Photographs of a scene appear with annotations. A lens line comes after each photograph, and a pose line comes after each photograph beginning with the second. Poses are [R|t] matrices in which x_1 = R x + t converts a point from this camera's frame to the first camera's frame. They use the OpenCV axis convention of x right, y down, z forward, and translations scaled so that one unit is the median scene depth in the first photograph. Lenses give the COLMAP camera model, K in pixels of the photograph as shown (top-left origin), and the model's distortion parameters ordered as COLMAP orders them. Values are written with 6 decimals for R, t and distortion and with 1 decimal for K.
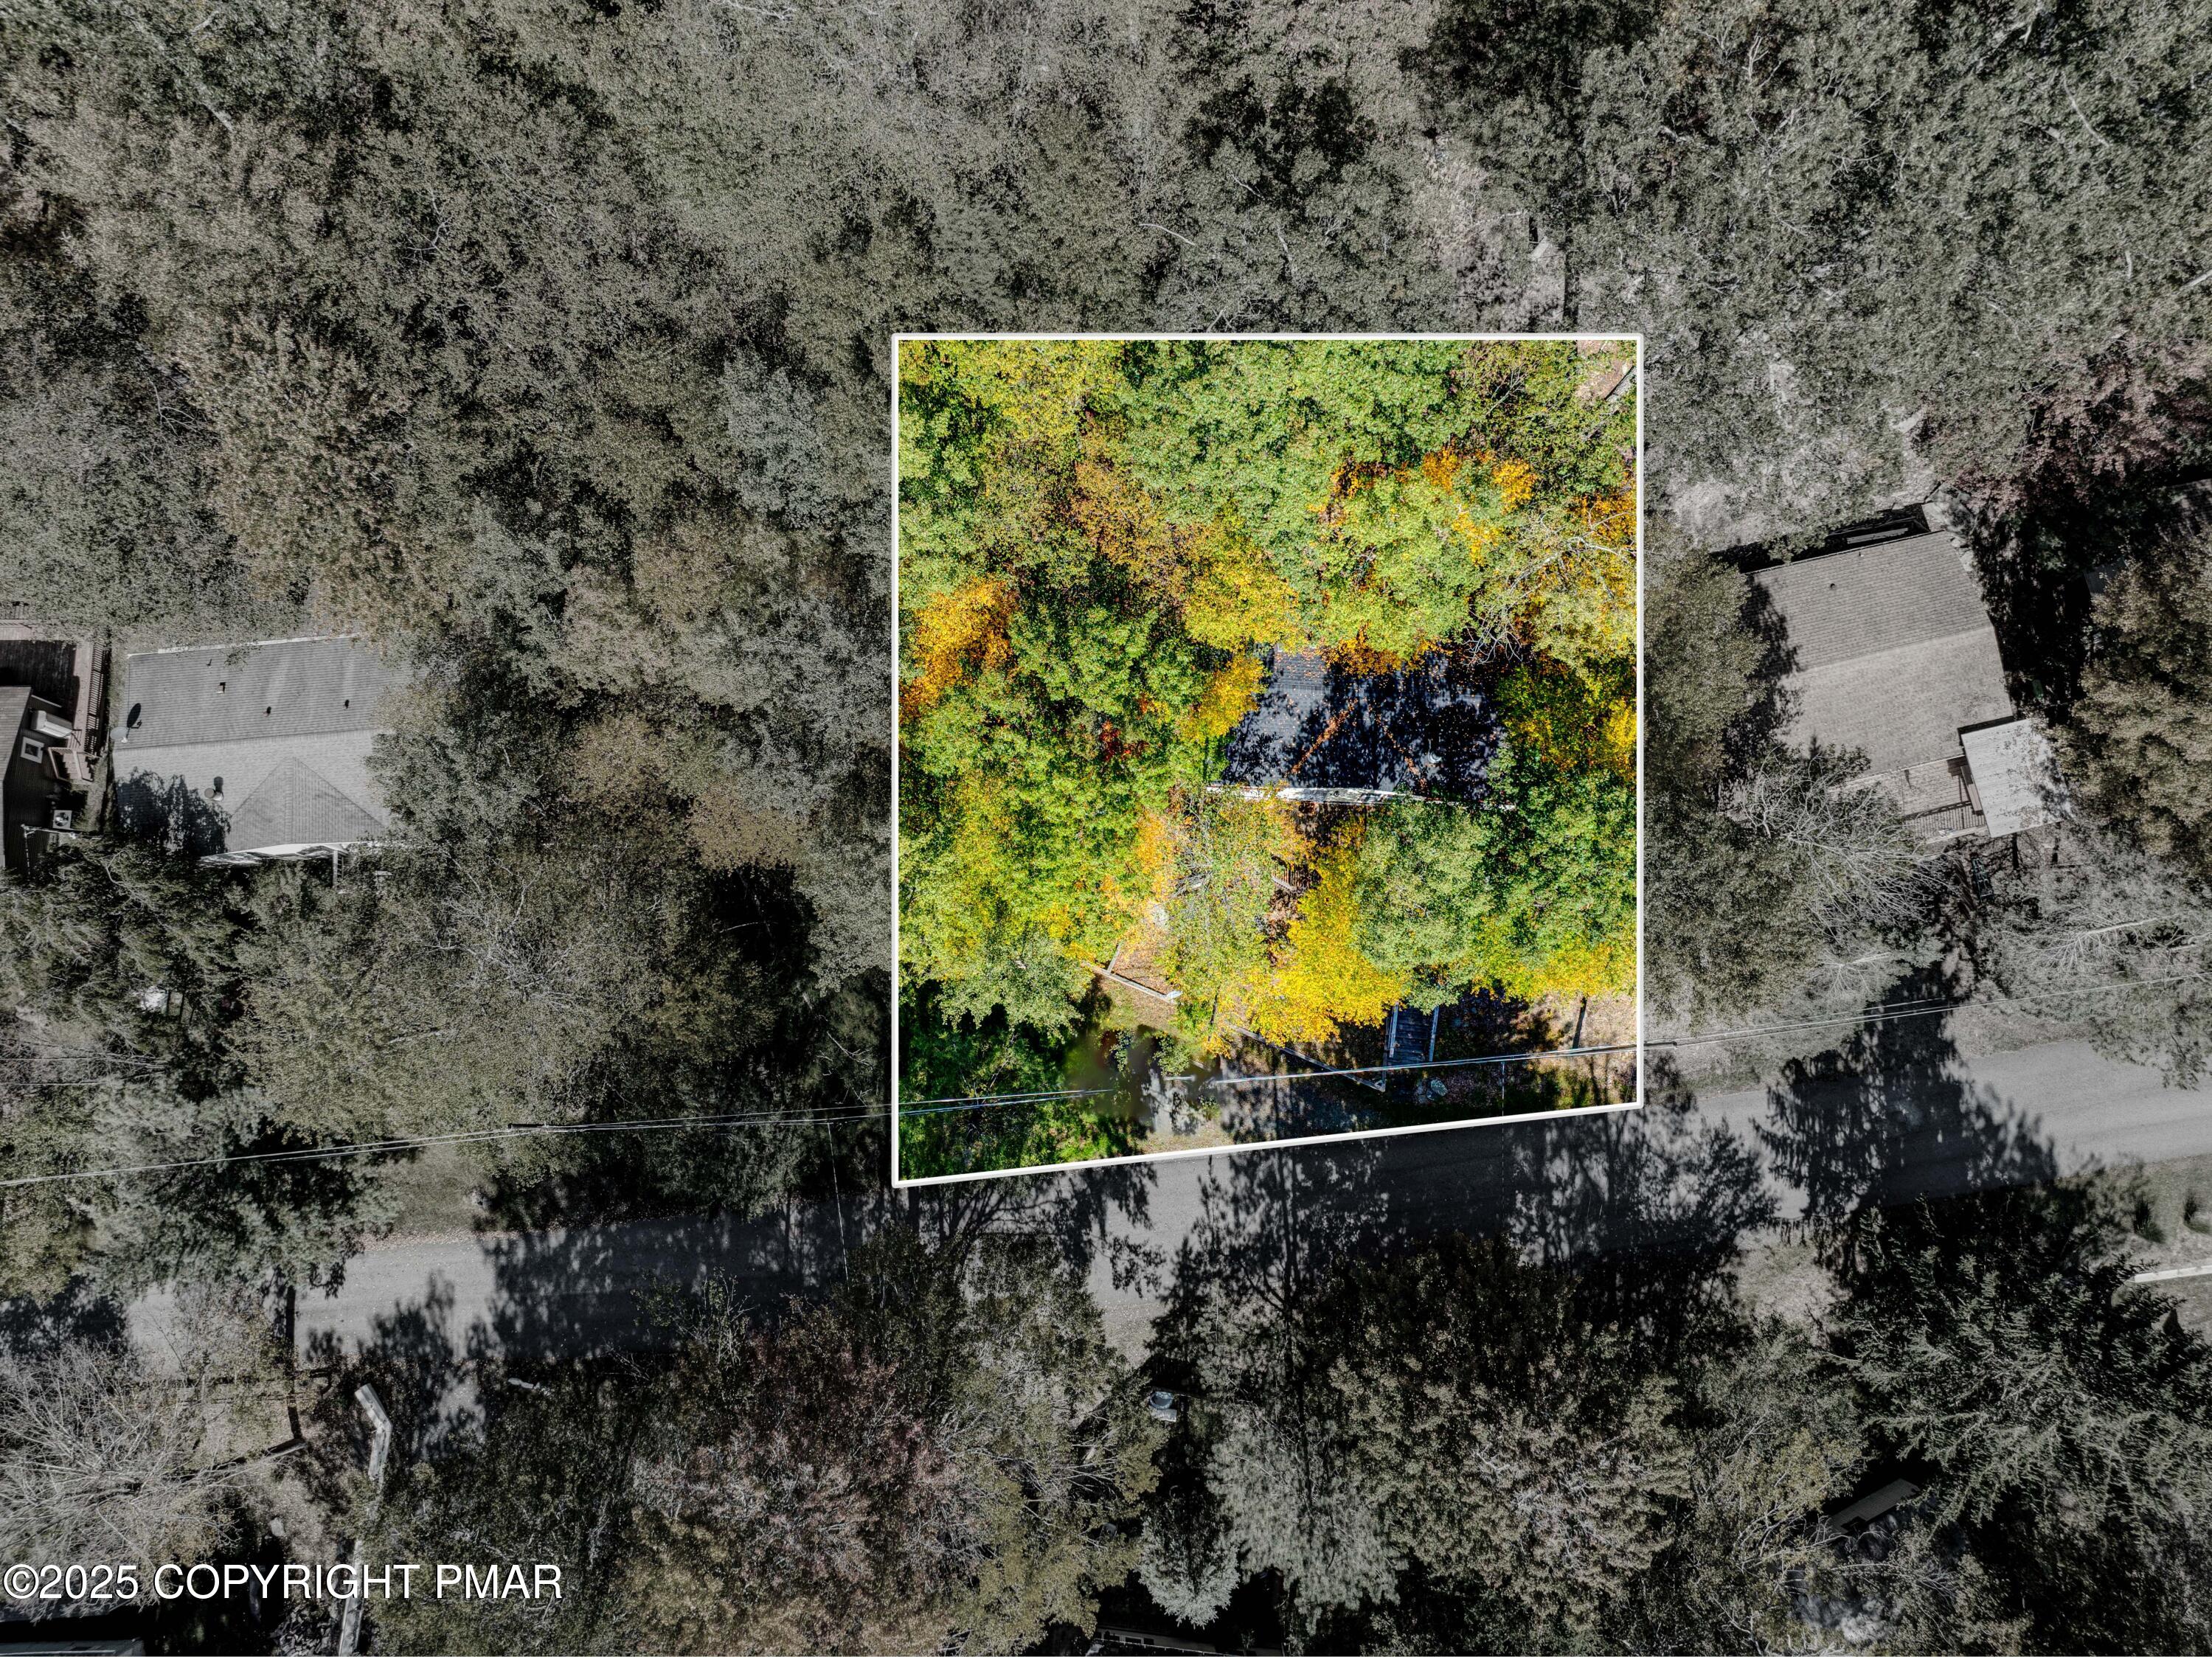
lens RADIAL K [[1643.6, 0, 1110.8], [0, 1643.6, 813.9], [0, 0, 1]] dist [0.001995, -0.078344]
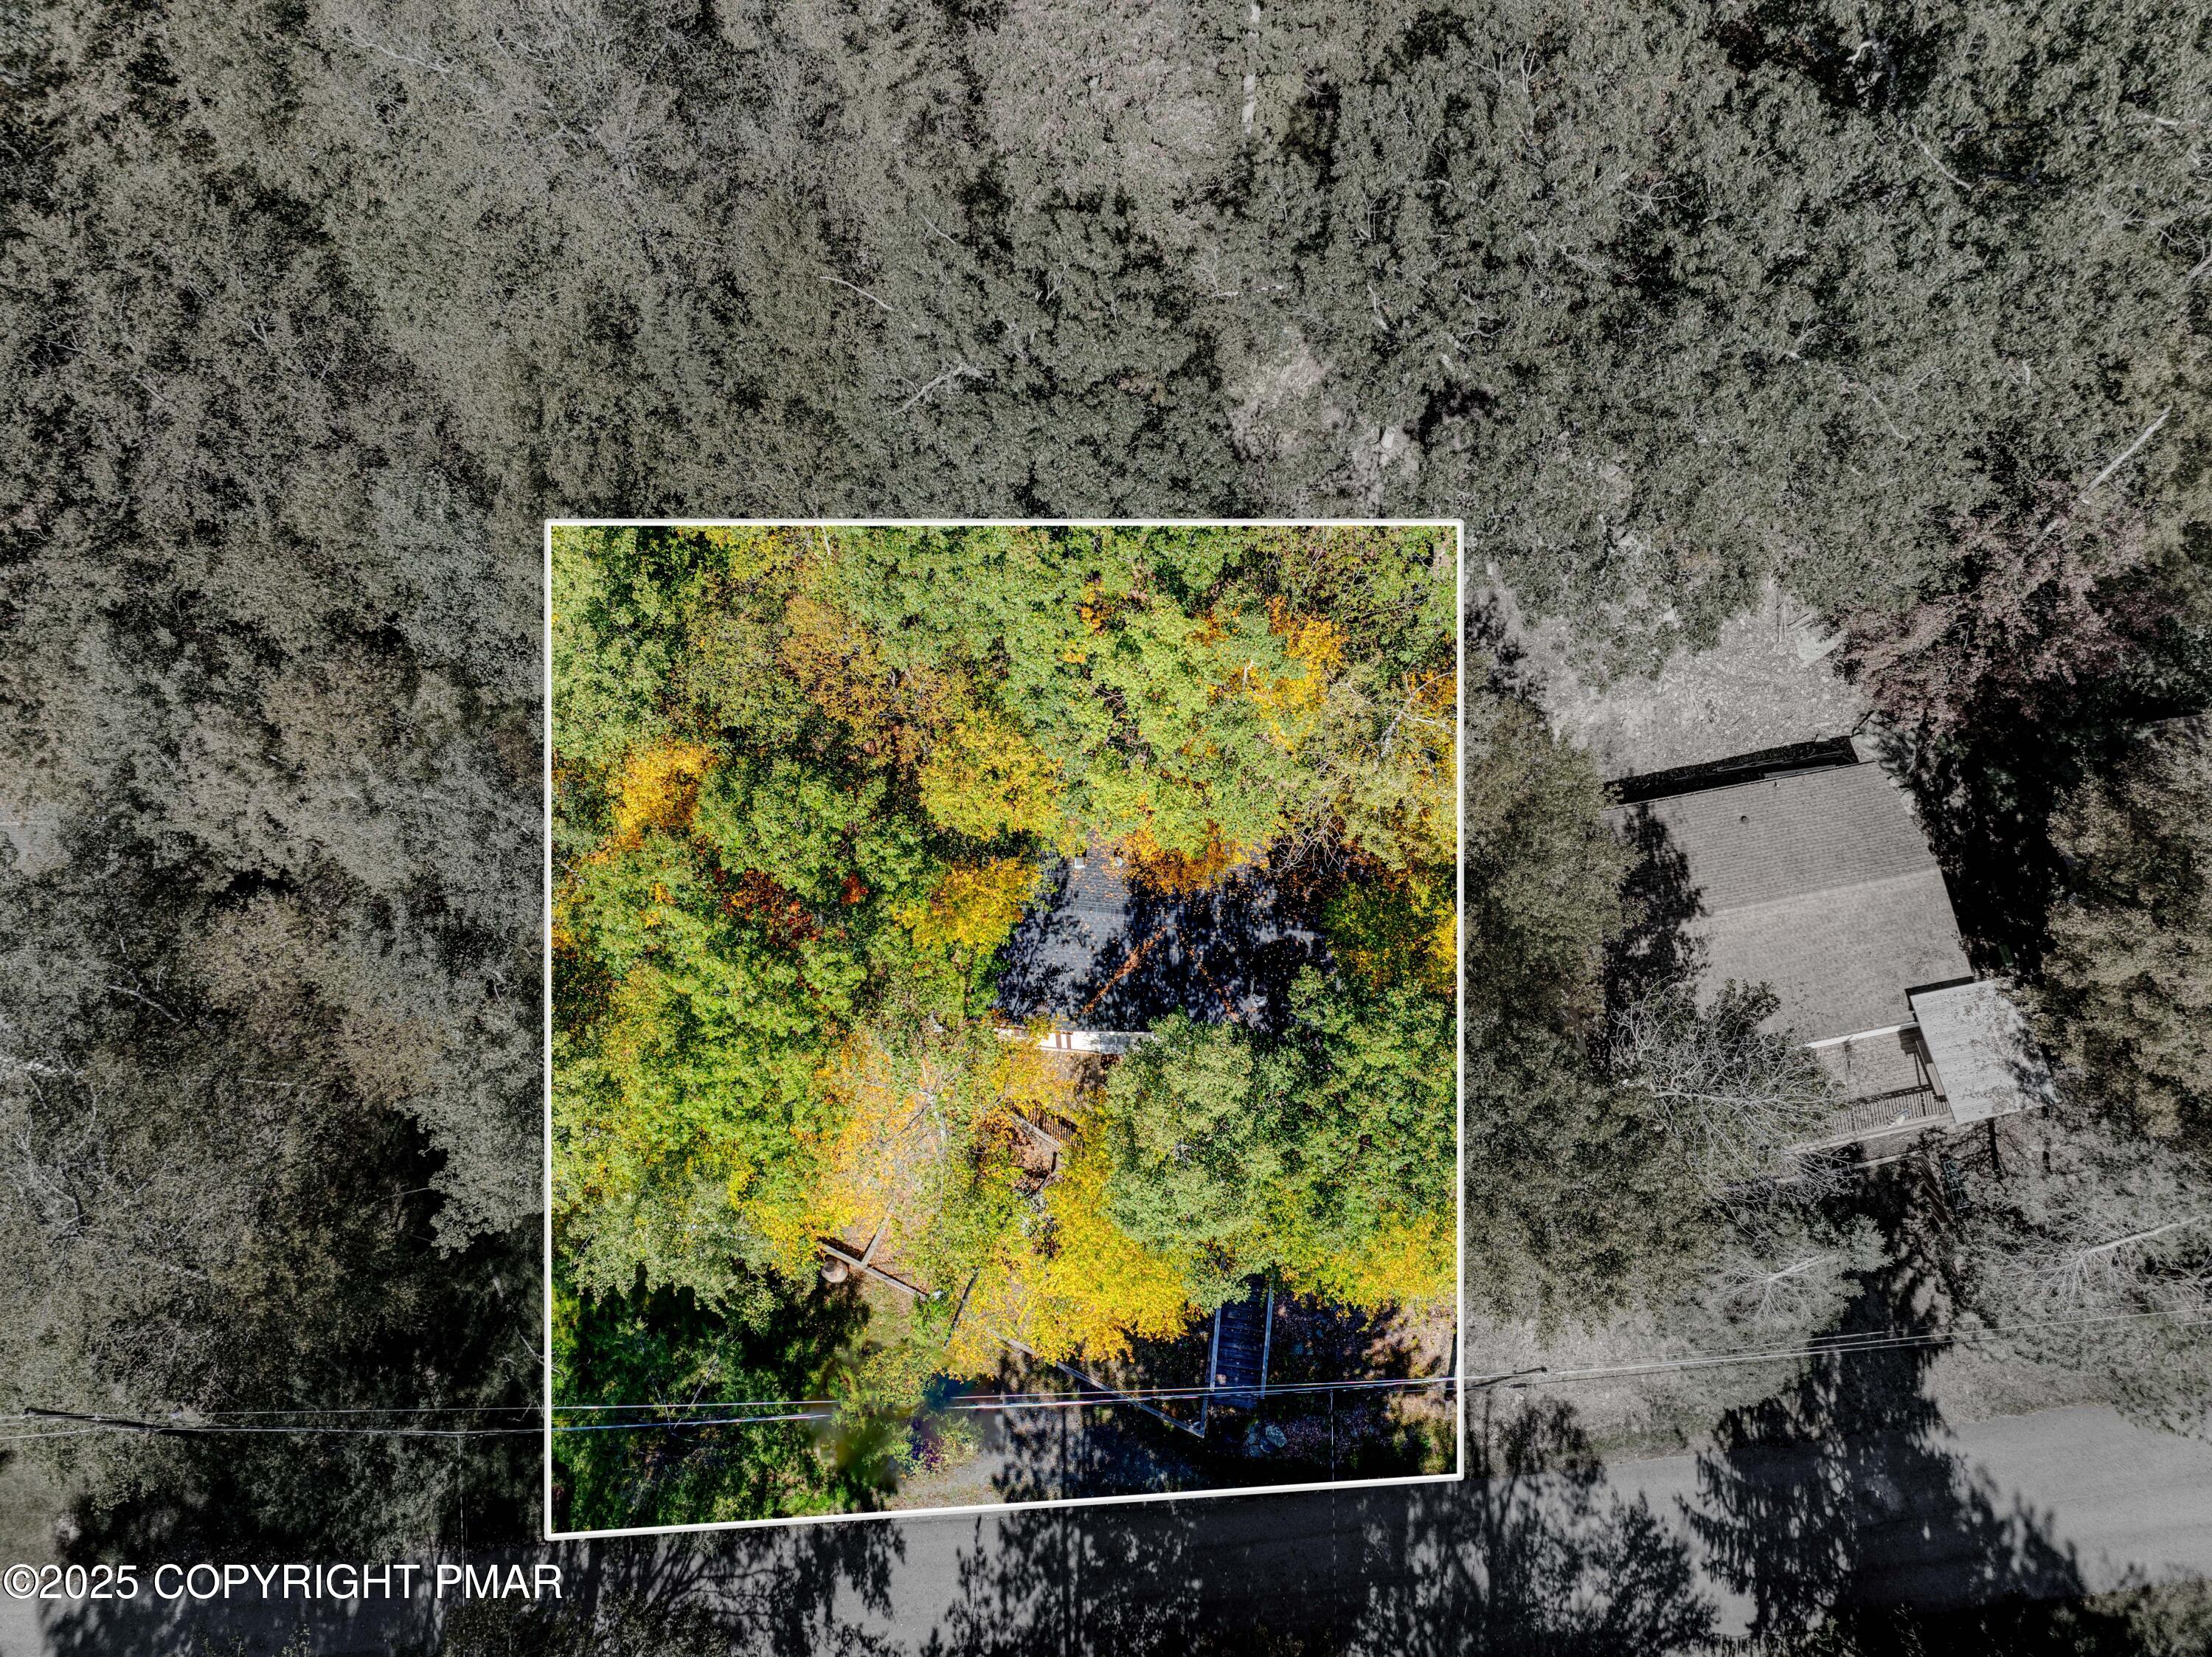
lens RADIAL K [[1643.9, 0, 1110.8], [0, 1643.9, 813.9], [0, 0, 1]] dist [0.001995, -0.078344]
pose [[0.998988, 0.031564, -0.032039, 0.144044], [-0.038605, 0.967271, -0.250790, 0.081475], [0.023075, 0.251773, 0.967511, 0.176470]]
